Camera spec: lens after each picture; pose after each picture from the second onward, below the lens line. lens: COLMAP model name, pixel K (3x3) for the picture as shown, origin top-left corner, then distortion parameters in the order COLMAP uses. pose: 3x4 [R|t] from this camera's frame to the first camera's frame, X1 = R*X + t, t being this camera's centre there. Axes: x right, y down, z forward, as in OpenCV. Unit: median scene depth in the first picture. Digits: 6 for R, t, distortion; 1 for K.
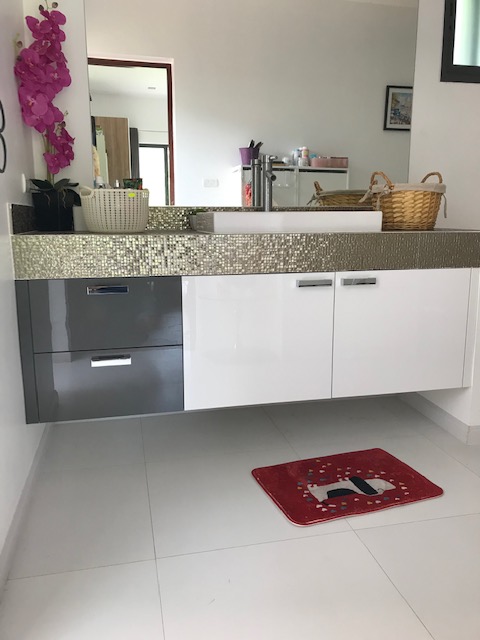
lens RADIAL K [[536.4, 0, 246.3], [0, 536.4, 320.9], [0, 0, 1]] dist [-0.003094, 0.000383]
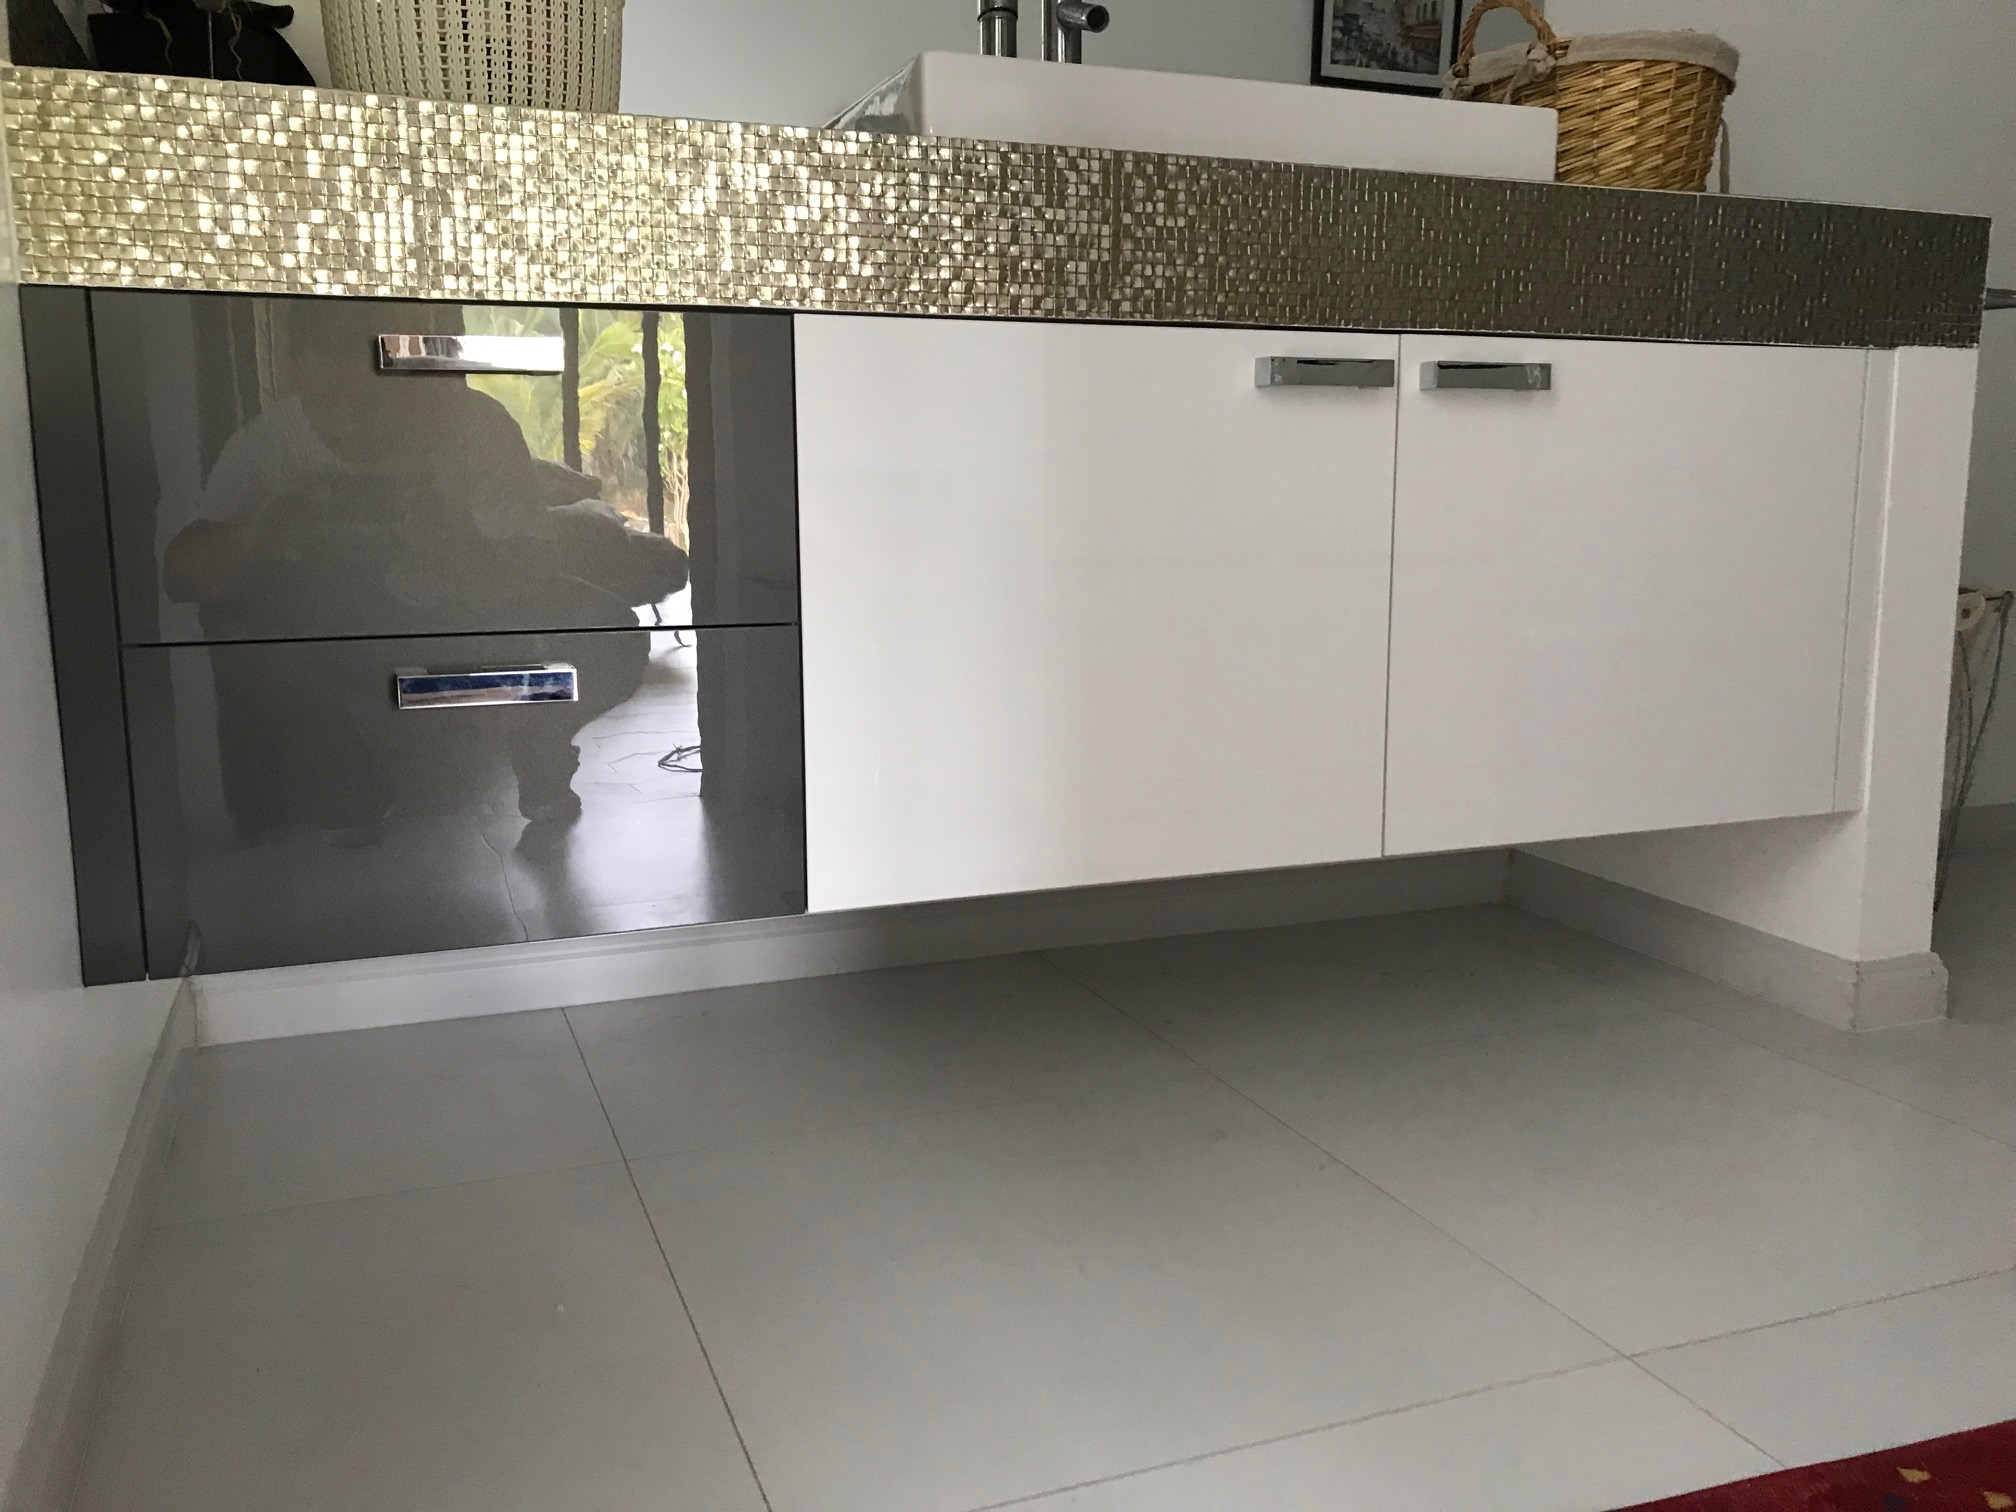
lens RADIAL K [[1657.4, 0, 1008.0], [0, 1657.4, 756.0], [0, 0, 1]] dist [0.008031, 0.006088]
pose [[0.990713, -0.027001, 0.133260, -0.119463], [0.031814, 0.998911, -0.034122, 0.121761], [-0.132193, 0.038045, 0.990494, 0.265171]]
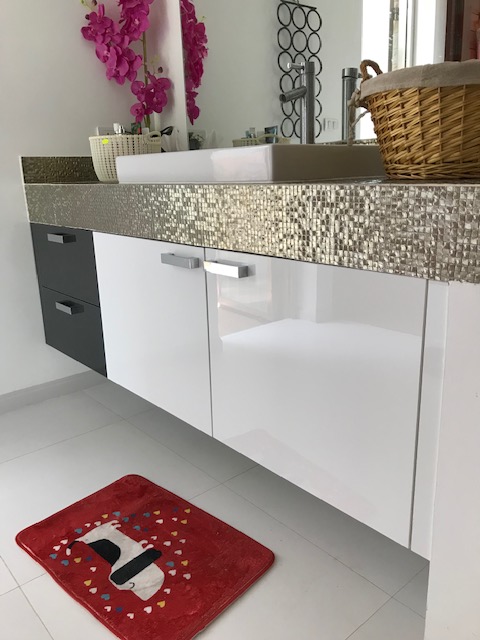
lens RADIAL K [[536.4, 0, 246.3], [0, 536.4, 320.9], [0, 0, 1]] dist [-0.003094, 0.000383]
pose [[0.452675, 0.229942, -0.861517, 0.741698], [-0.137371, 0.972627, 0.187418, -0.130762], [0.881030, 0.033508, 0.471872, 0.741349]]
